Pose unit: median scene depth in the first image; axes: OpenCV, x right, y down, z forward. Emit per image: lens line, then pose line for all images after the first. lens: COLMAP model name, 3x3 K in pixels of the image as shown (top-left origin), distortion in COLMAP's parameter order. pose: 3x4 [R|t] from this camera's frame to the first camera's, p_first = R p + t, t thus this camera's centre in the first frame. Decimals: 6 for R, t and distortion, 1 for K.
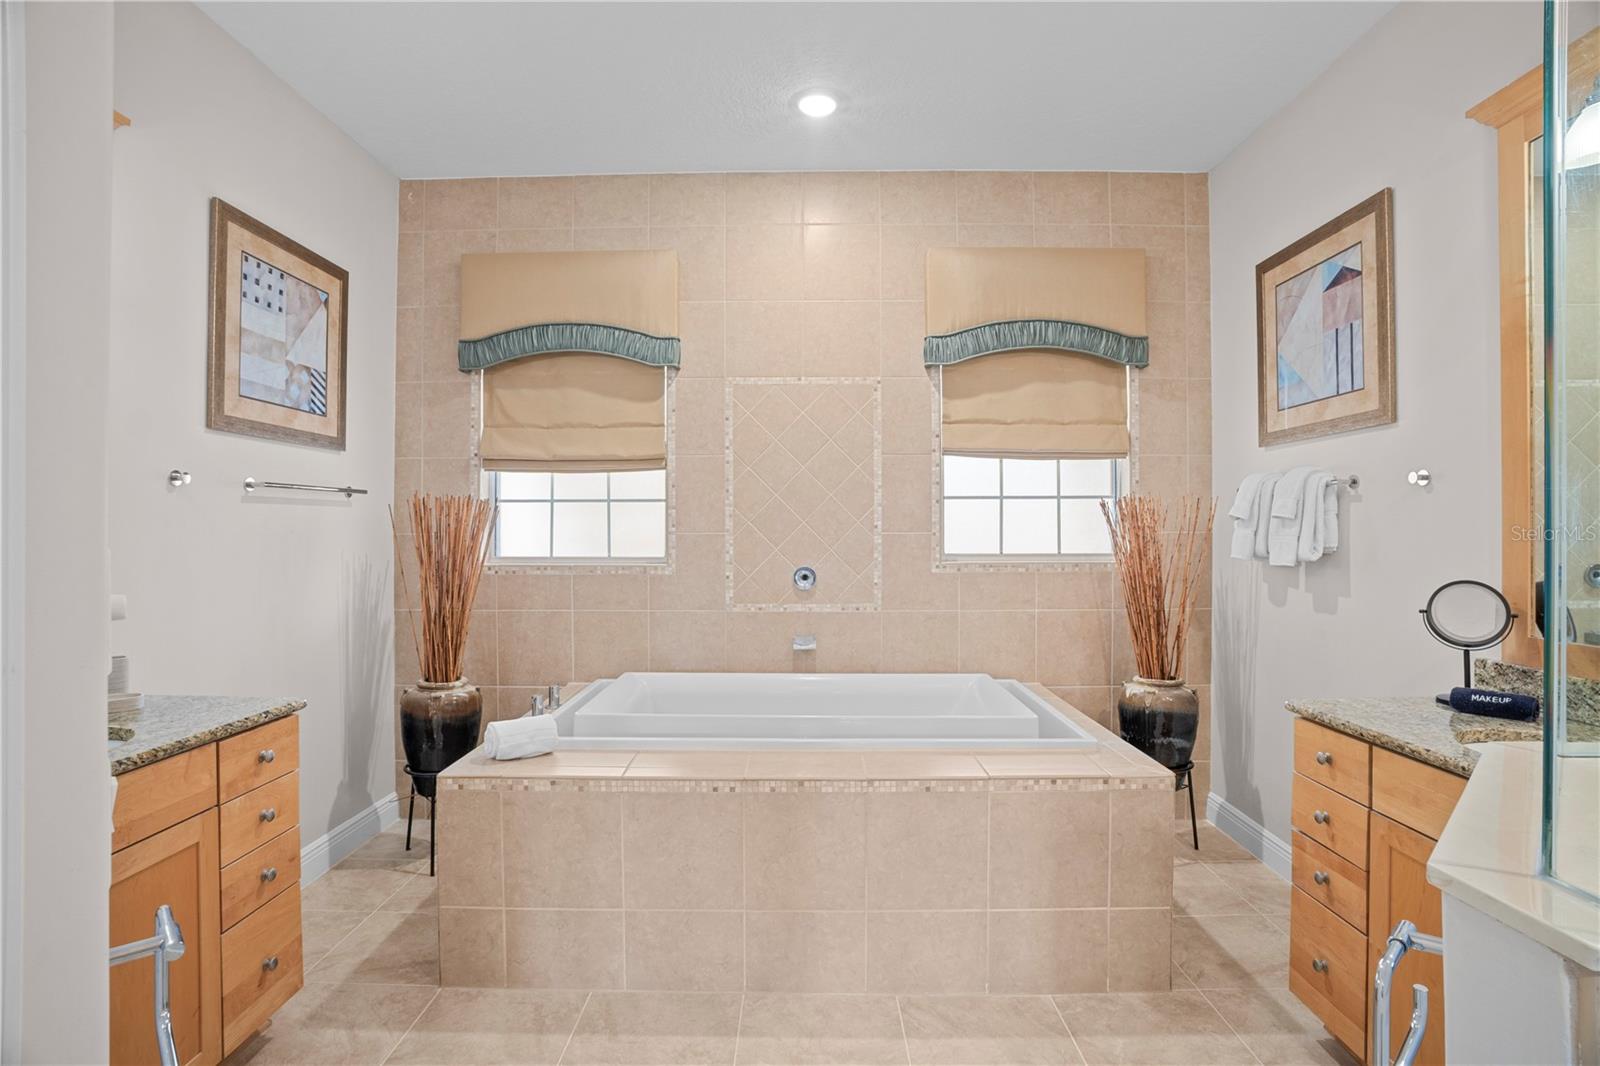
lens RADIAL K [[788.9, 0, 804.2], [0, 788.9, 536.0], [0, 0, 1]] dist [-0.063105, 0.028842]
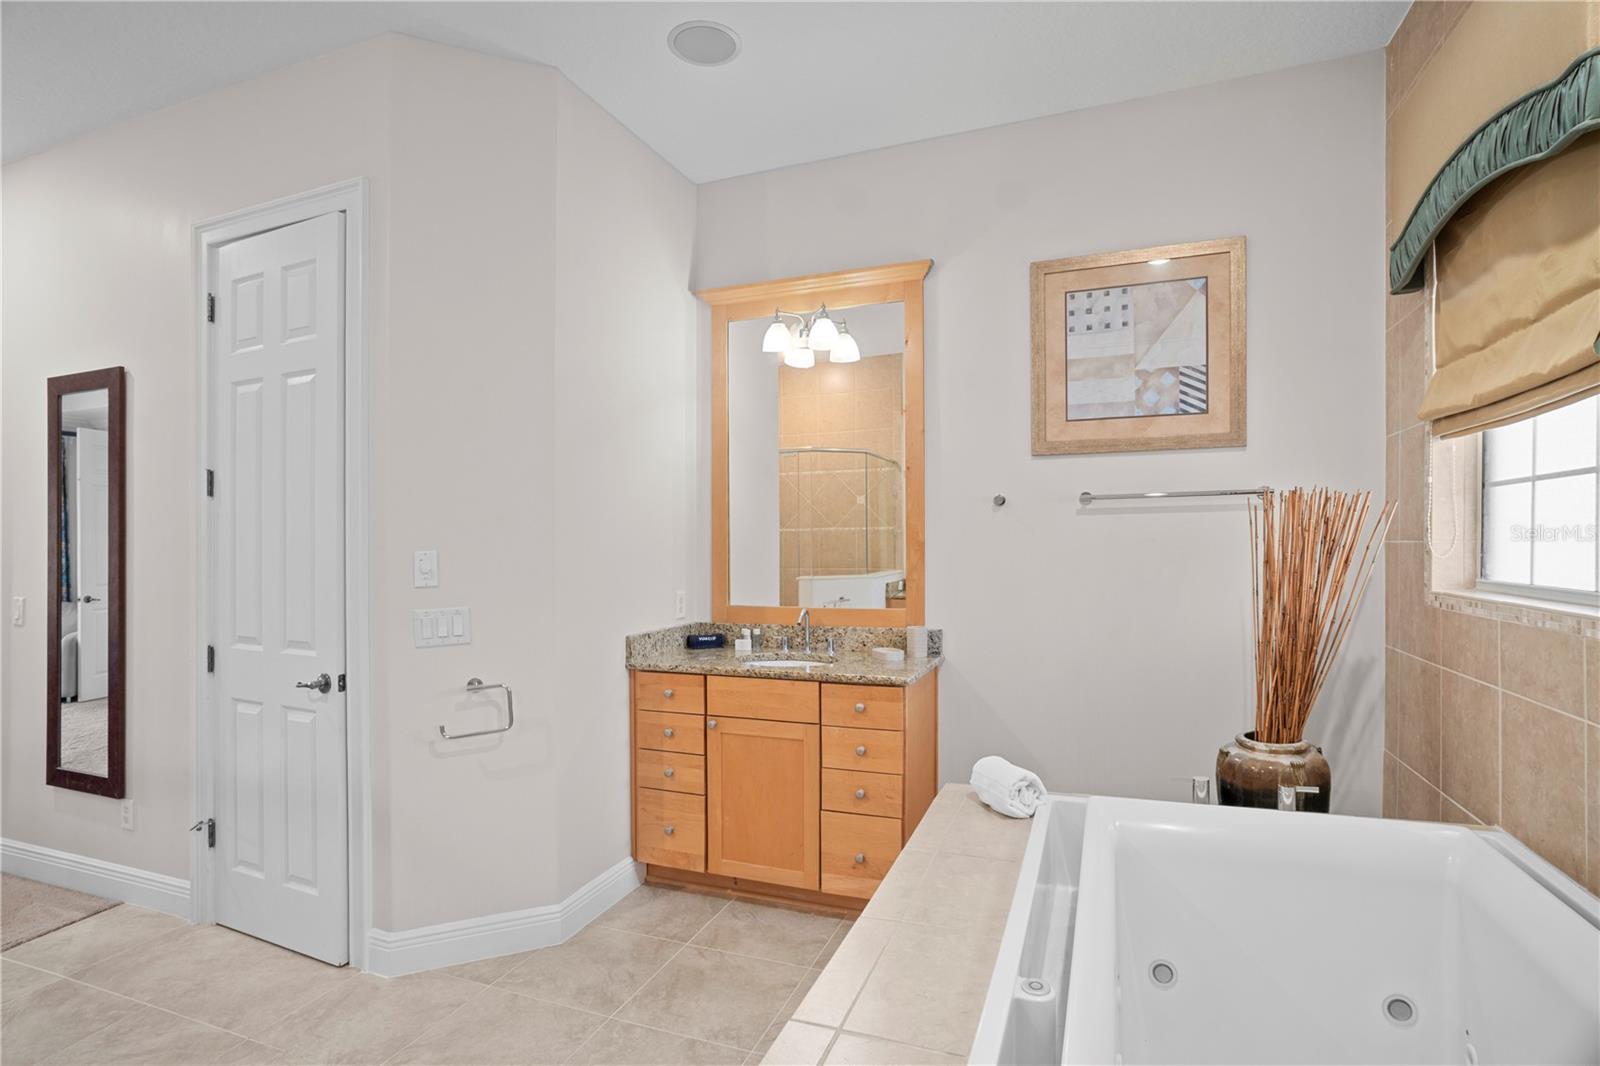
lens RADIAL K [[788.9, 0, 804.2], [0, 788.9, 536.0], [0, 0, 1]] dist [-0.063105, 0.028842]
pose [[-0.369600, -0.006586, -0.929168, 0.429467], [0.001514, 0.999969, -0.007690, -0.005043], [0.929190, -0.004249, -0.369579, 0.967168]]
